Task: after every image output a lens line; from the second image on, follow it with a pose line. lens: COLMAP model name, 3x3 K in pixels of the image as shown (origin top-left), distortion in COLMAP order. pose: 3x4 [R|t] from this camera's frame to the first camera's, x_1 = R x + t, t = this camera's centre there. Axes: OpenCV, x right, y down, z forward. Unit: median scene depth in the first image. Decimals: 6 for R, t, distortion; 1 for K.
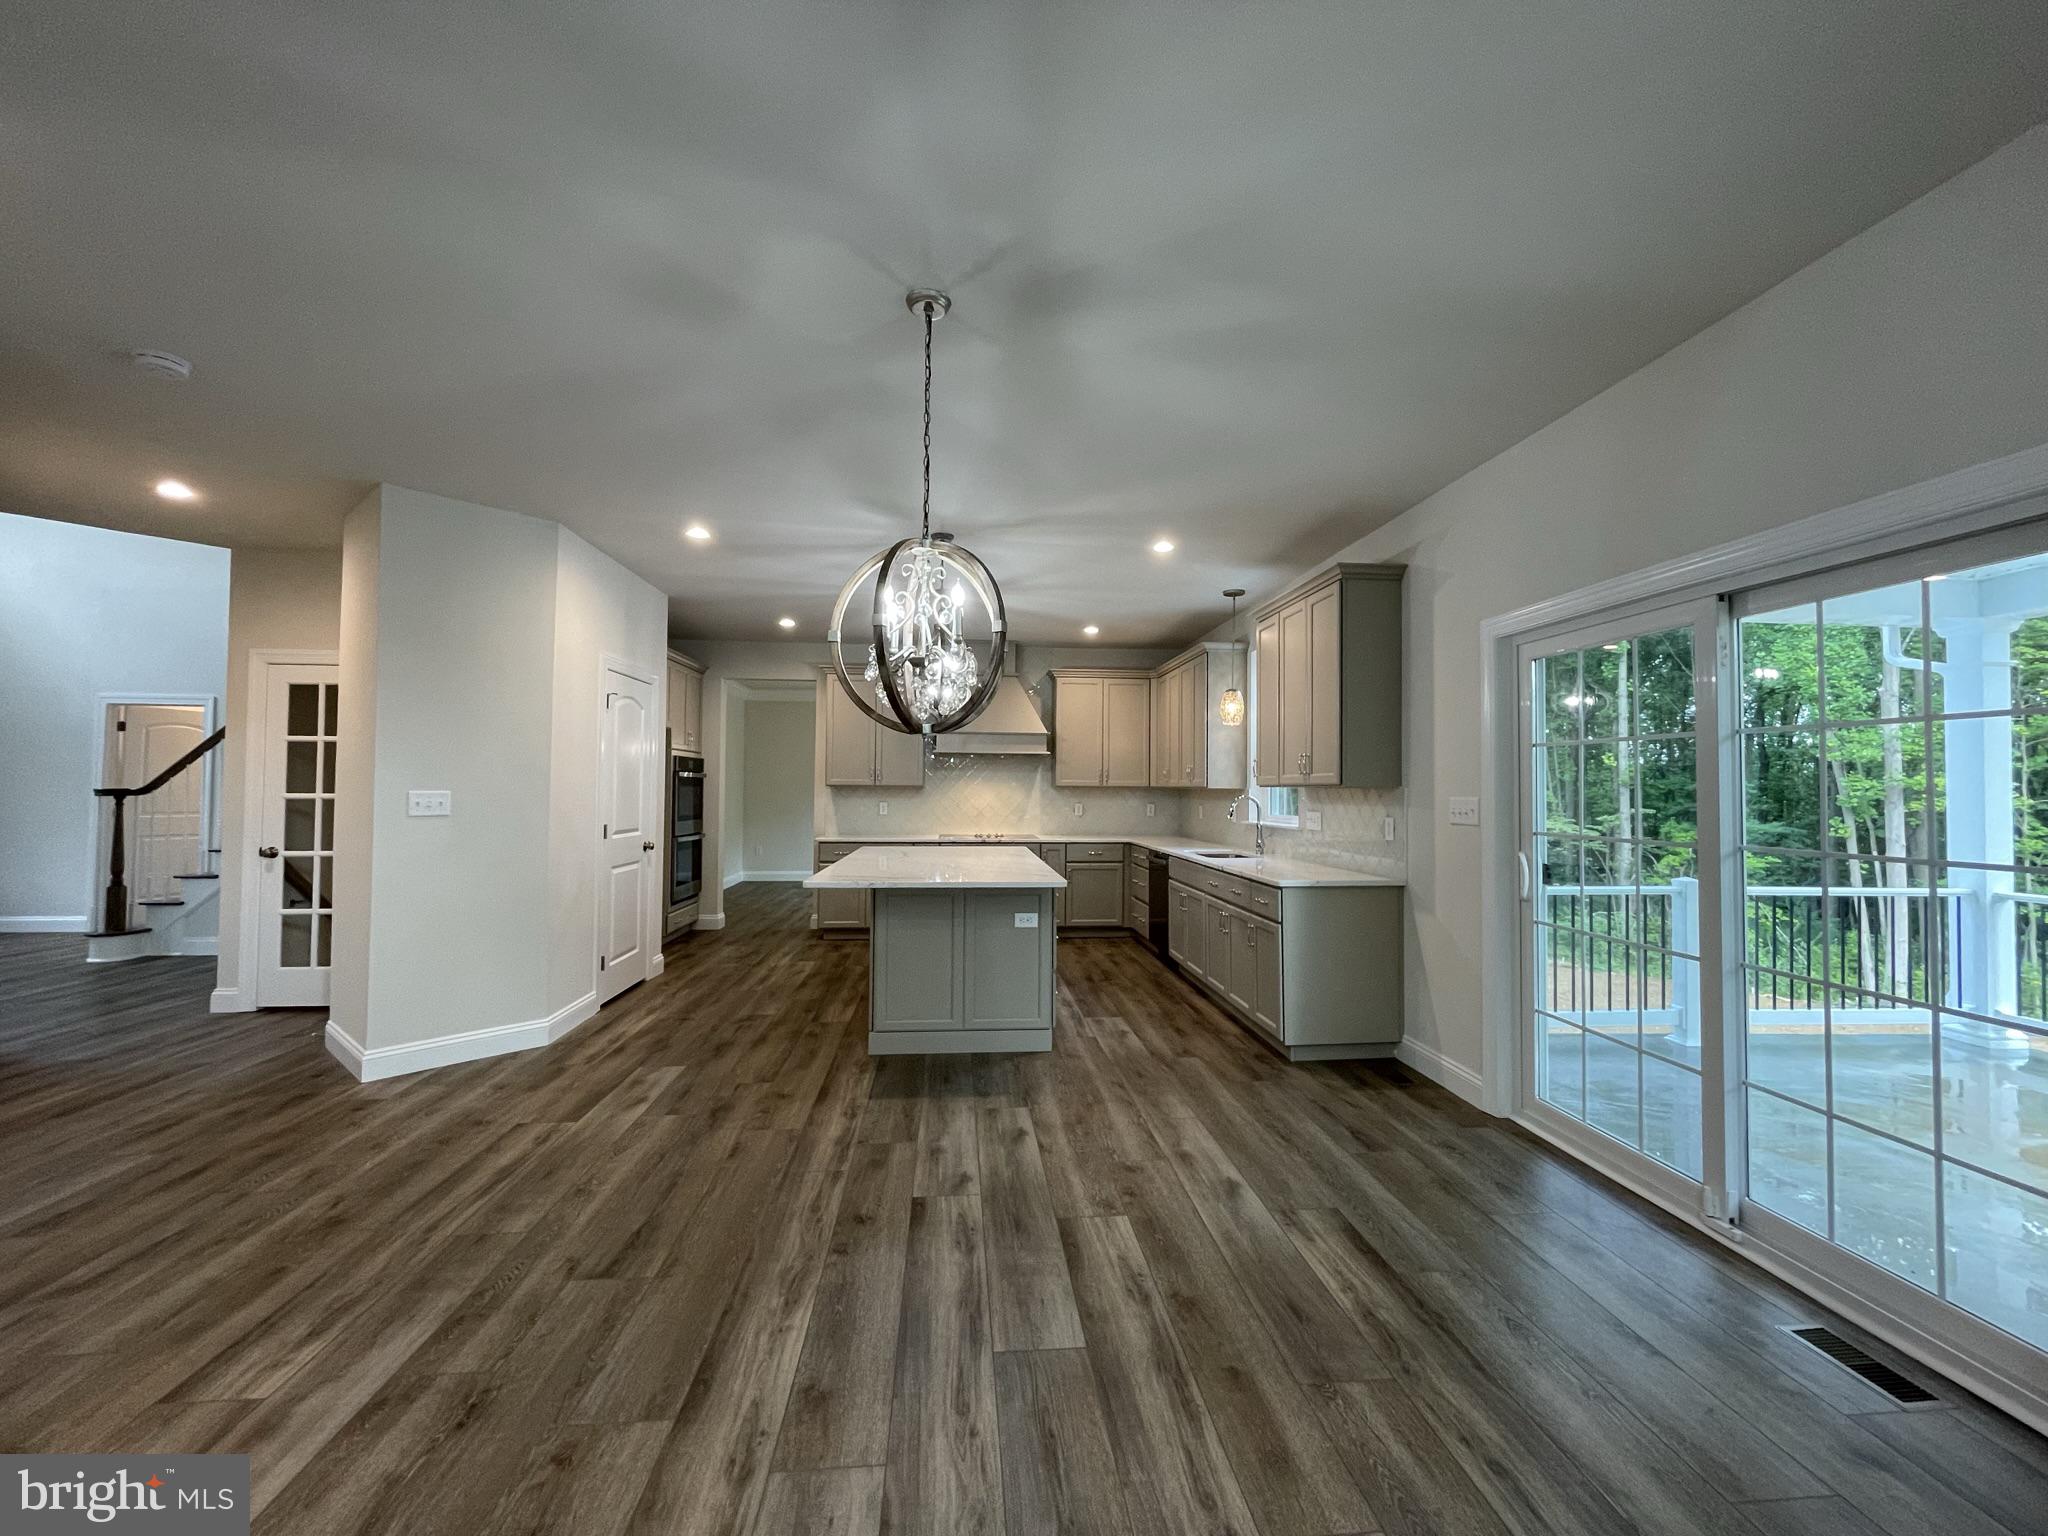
lens RADIAL K [[831.7, 0, 1020.2], [0, 831.7, 767.7], [0, 0, 1]] dist [-0.000588, 0.000063]
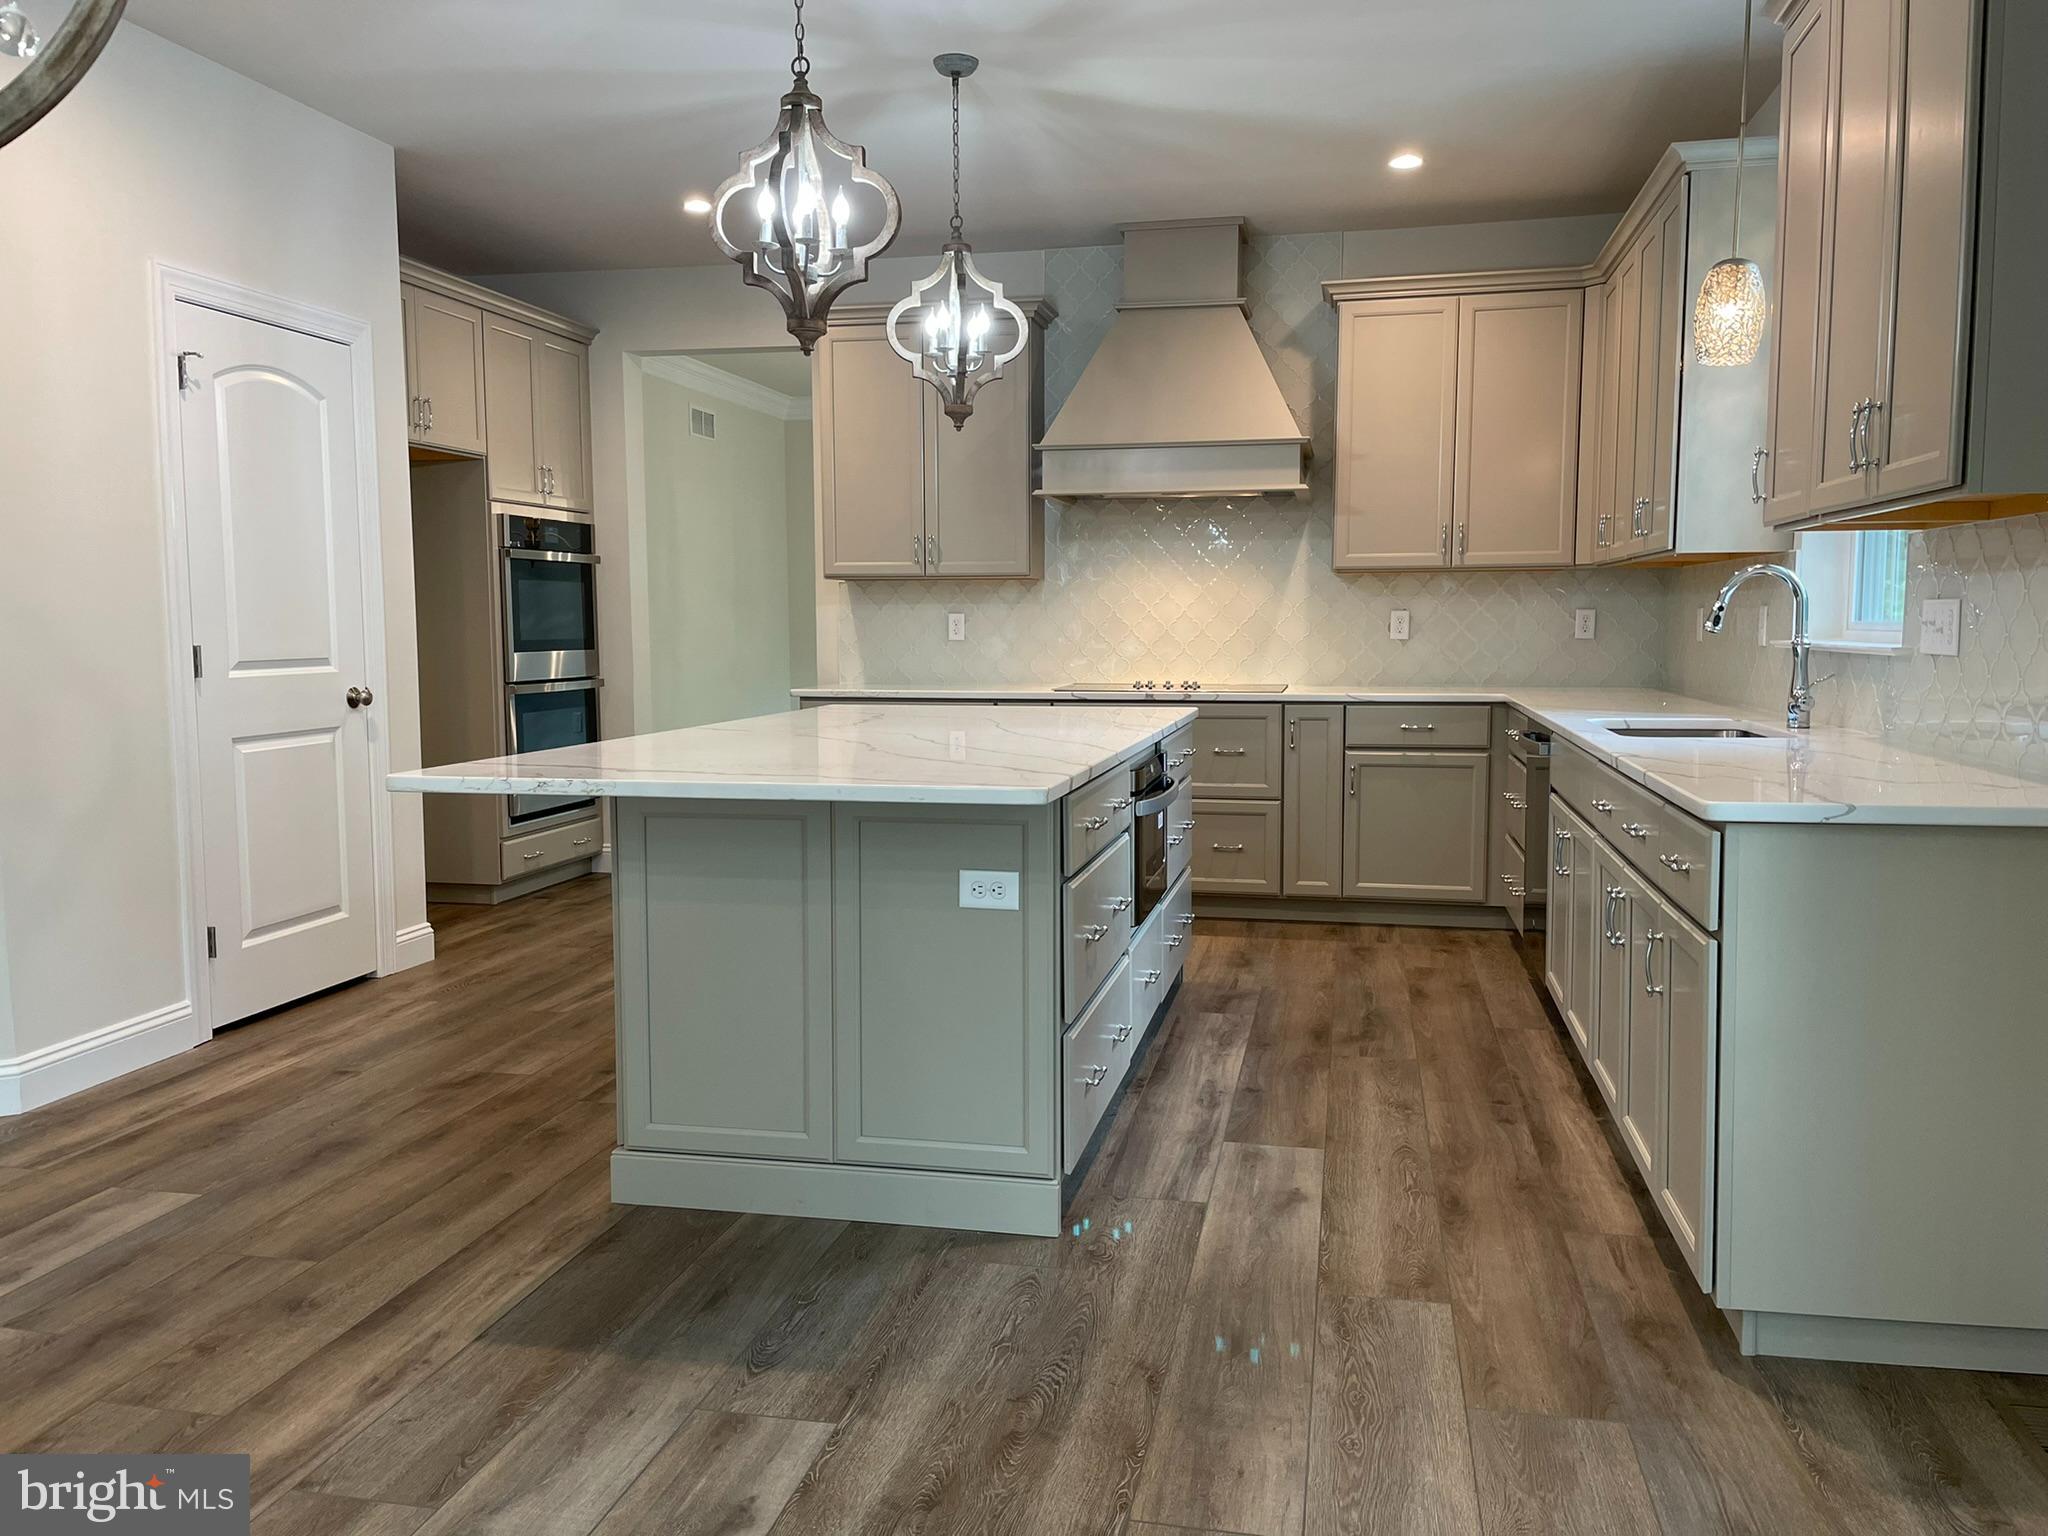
lens RADIAL K [[1556.8, 0, 1026.3], [0, 1556.8, 768.6], [0, 0, 1]] dist [0.039023, -0.014664]
pose [[0.957051, 0.018318, -0.289340, 0.192004], [0.017382, 0.992581, 0.120335, 0.039169], [0.289398, -0.120196, 0.949632, 0.300711]]
